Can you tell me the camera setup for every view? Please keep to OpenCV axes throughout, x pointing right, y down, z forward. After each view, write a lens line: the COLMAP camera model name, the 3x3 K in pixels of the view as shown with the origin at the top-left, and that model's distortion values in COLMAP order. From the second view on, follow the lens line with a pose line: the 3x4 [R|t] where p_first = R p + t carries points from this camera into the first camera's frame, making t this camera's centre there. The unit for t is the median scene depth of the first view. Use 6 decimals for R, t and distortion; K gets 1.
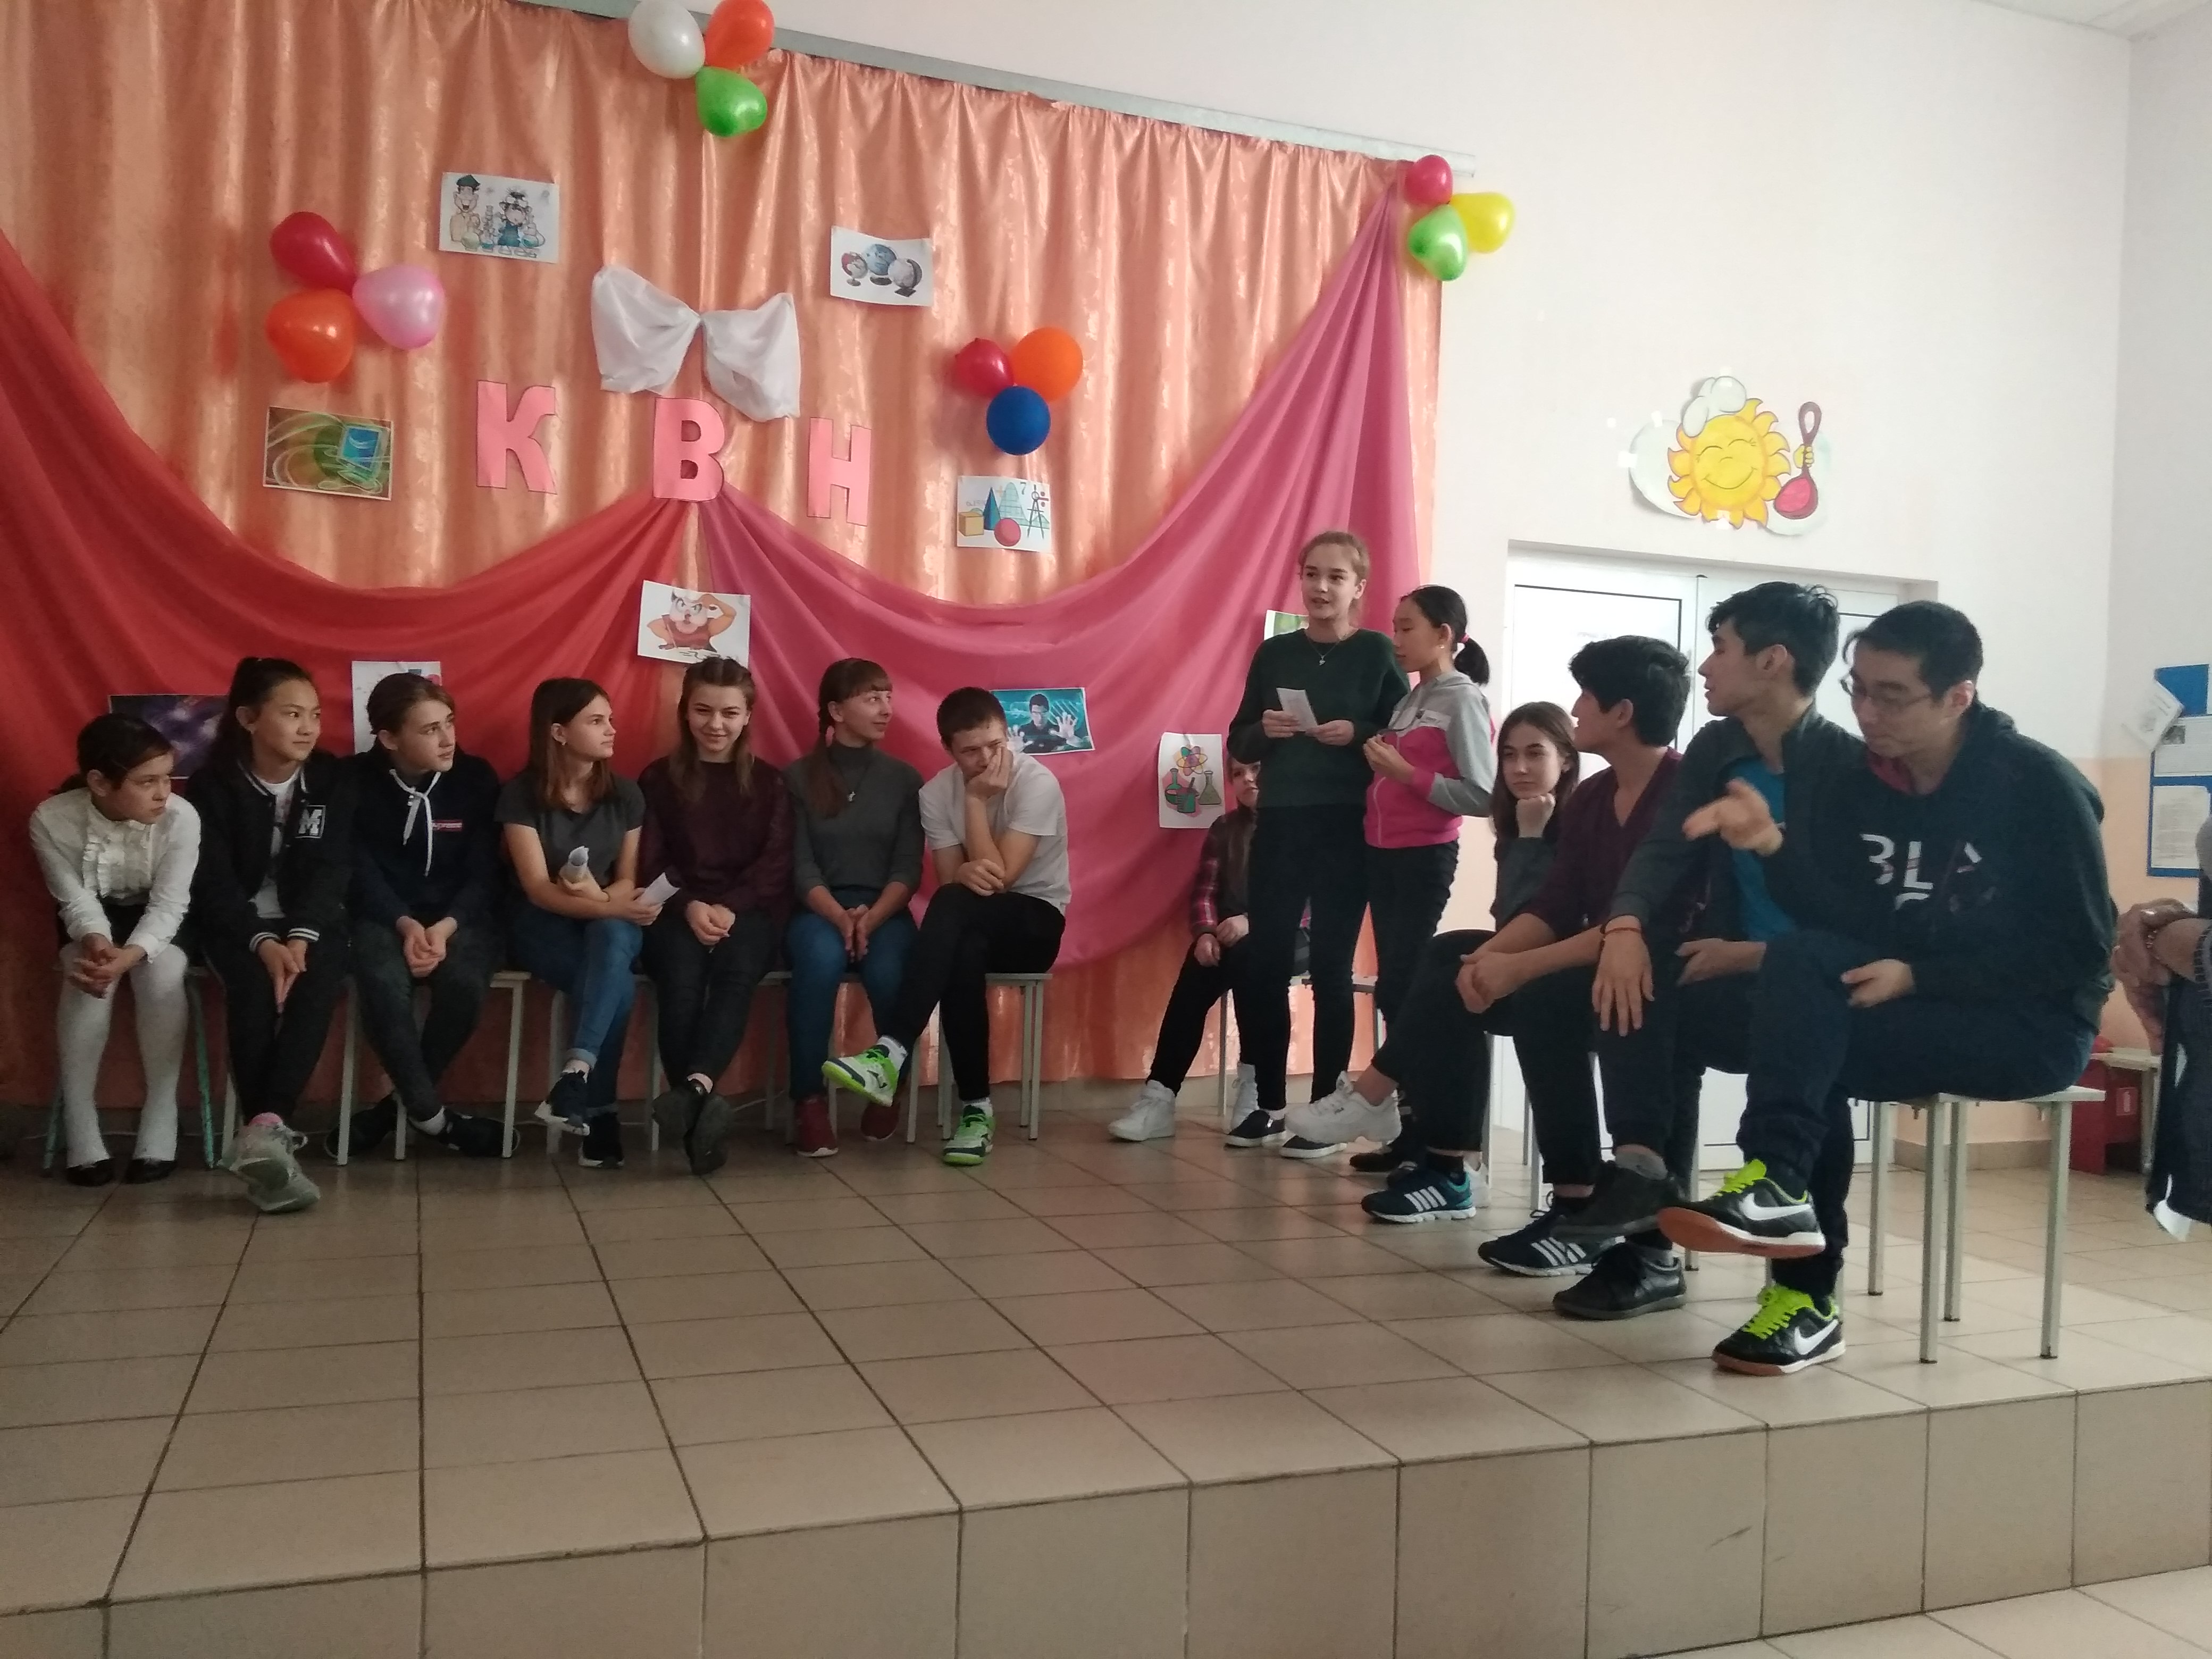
lens RADIAL K [[1765.3, 0, 1115.5], [0, 1765.3, 838.6], [0, 0, 1]] dist [0.086433, -0.117422]
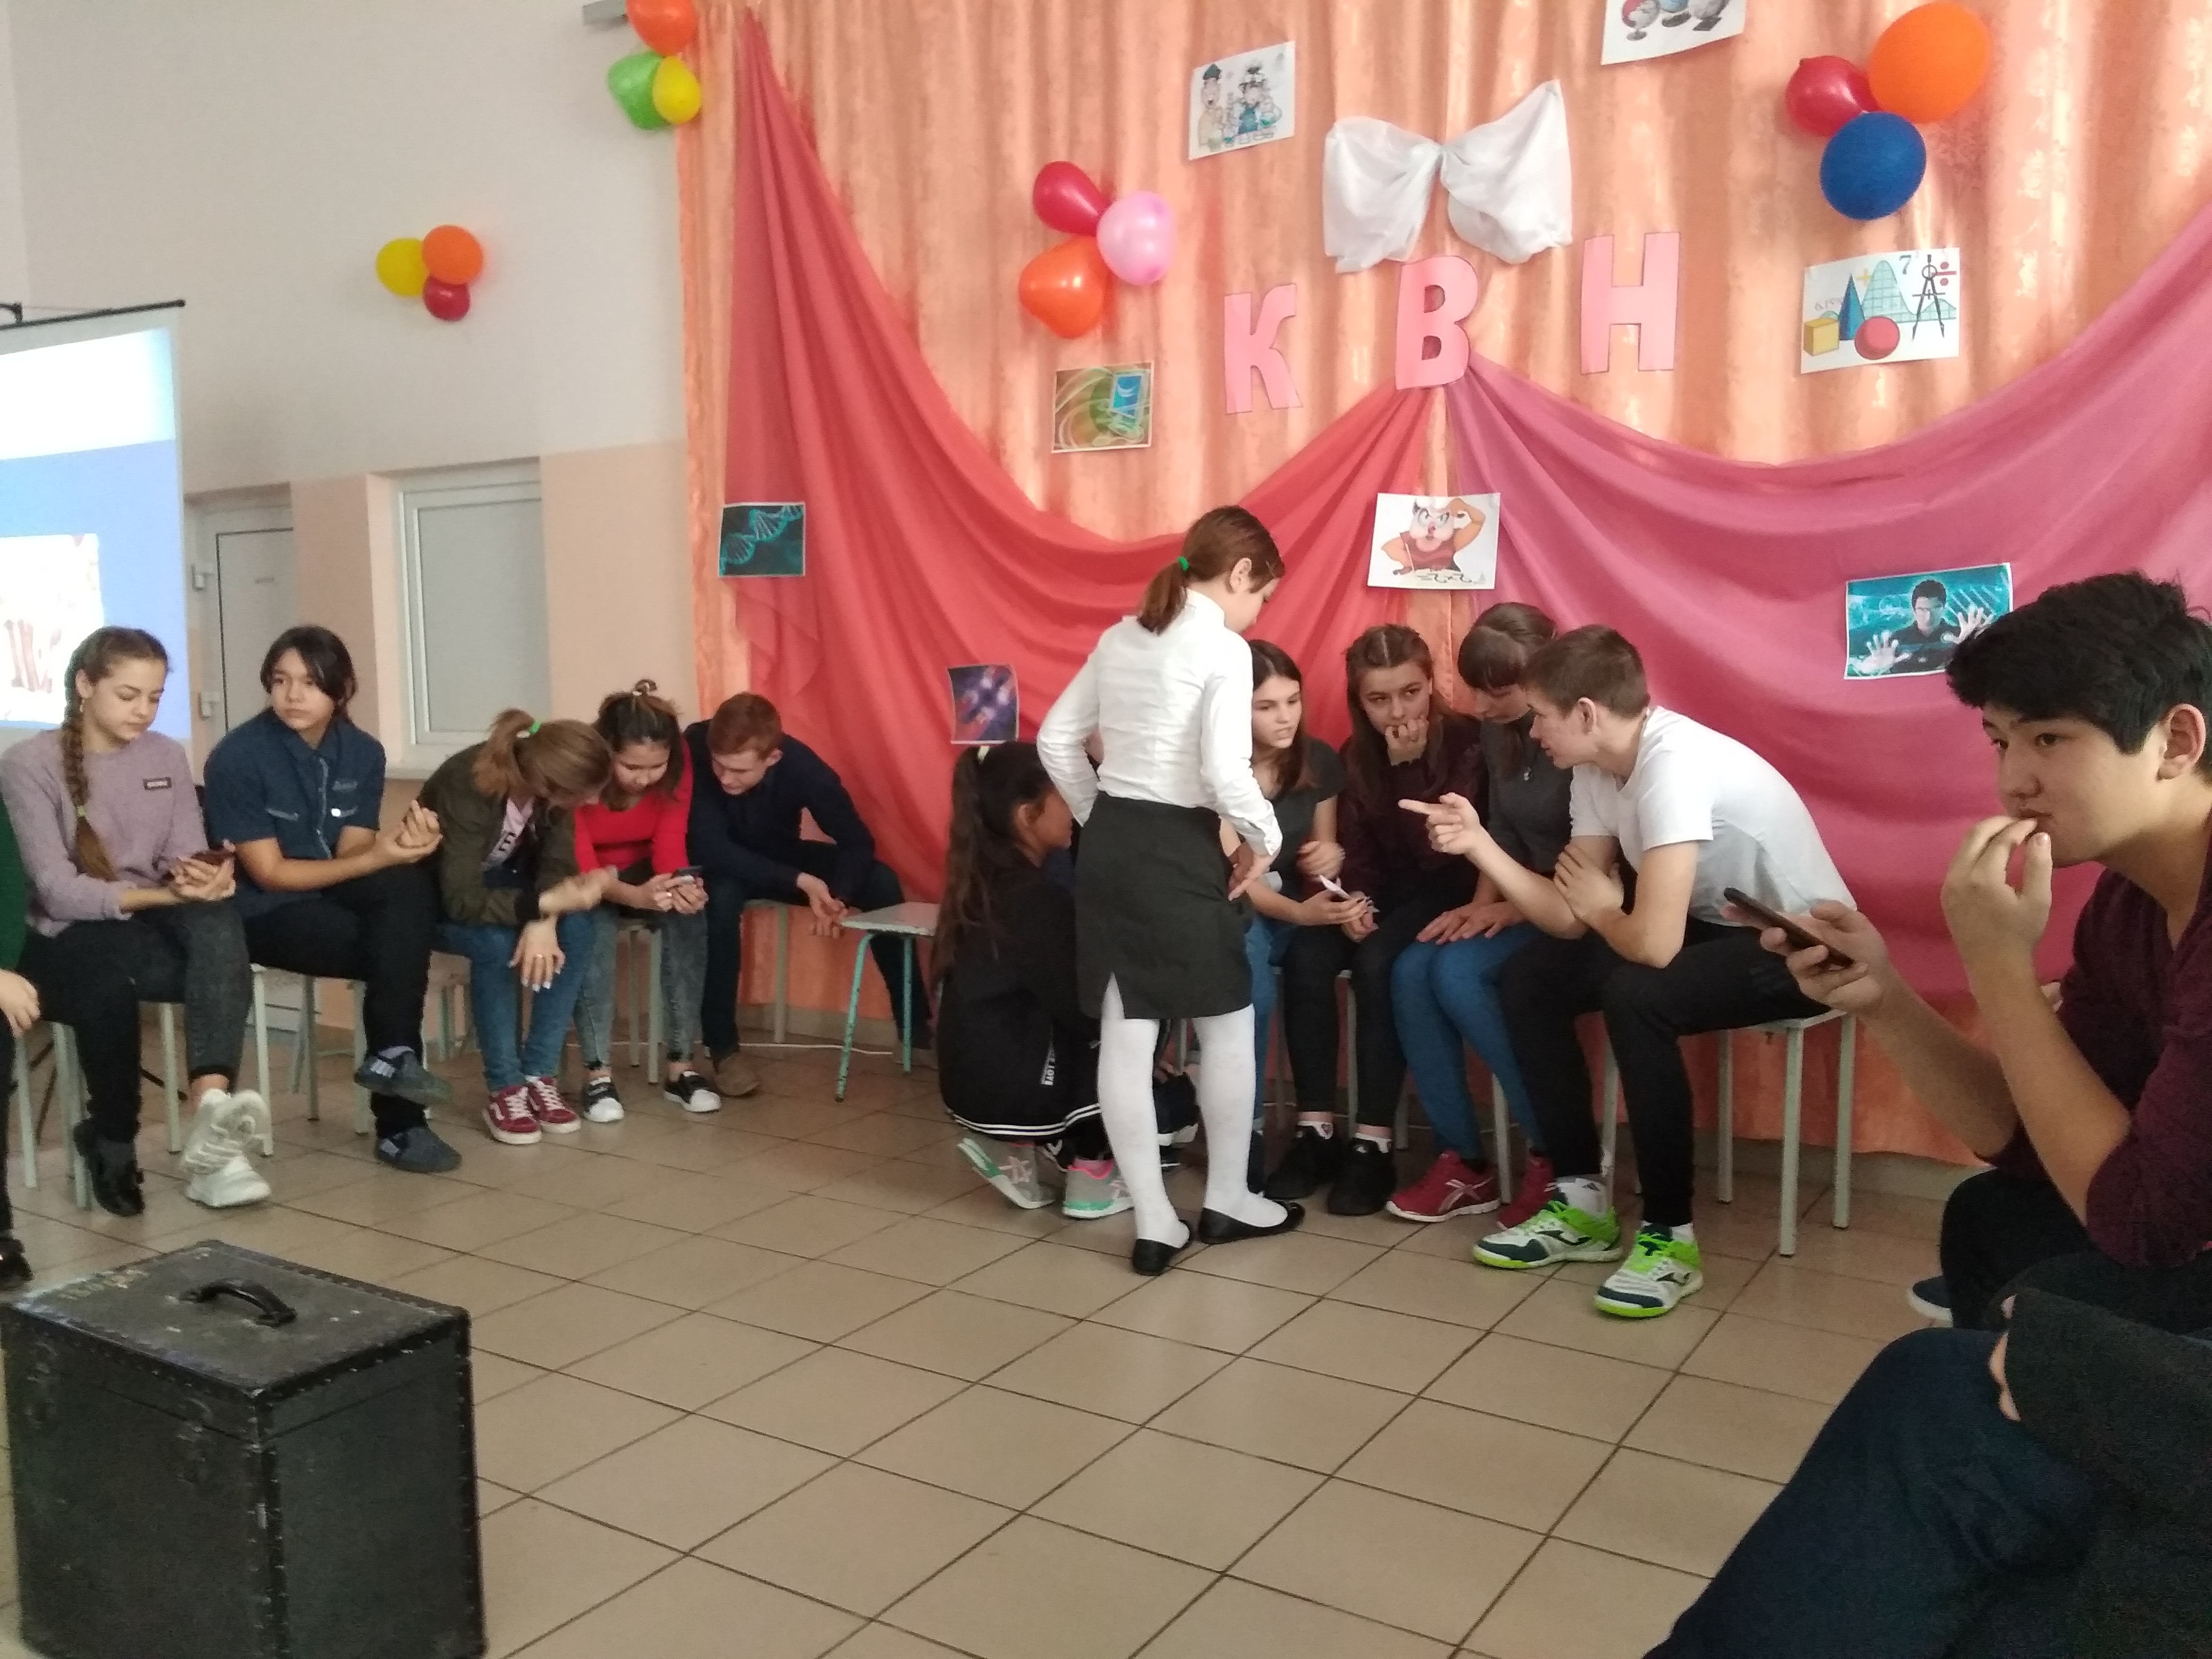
lens RADIAL K [[1765.3, 0, 1142.3], [0, 1765.3, 836.3], [0, 0, 1]] dist [0.086433, -0.117422]
pose [[0.600261, 0.039504, -0.798828, 0.344265], [0.028582, 0.997082, 0.070786, -0.046283], [0.799294, -0.065322, 0.597380, 0.398997]]
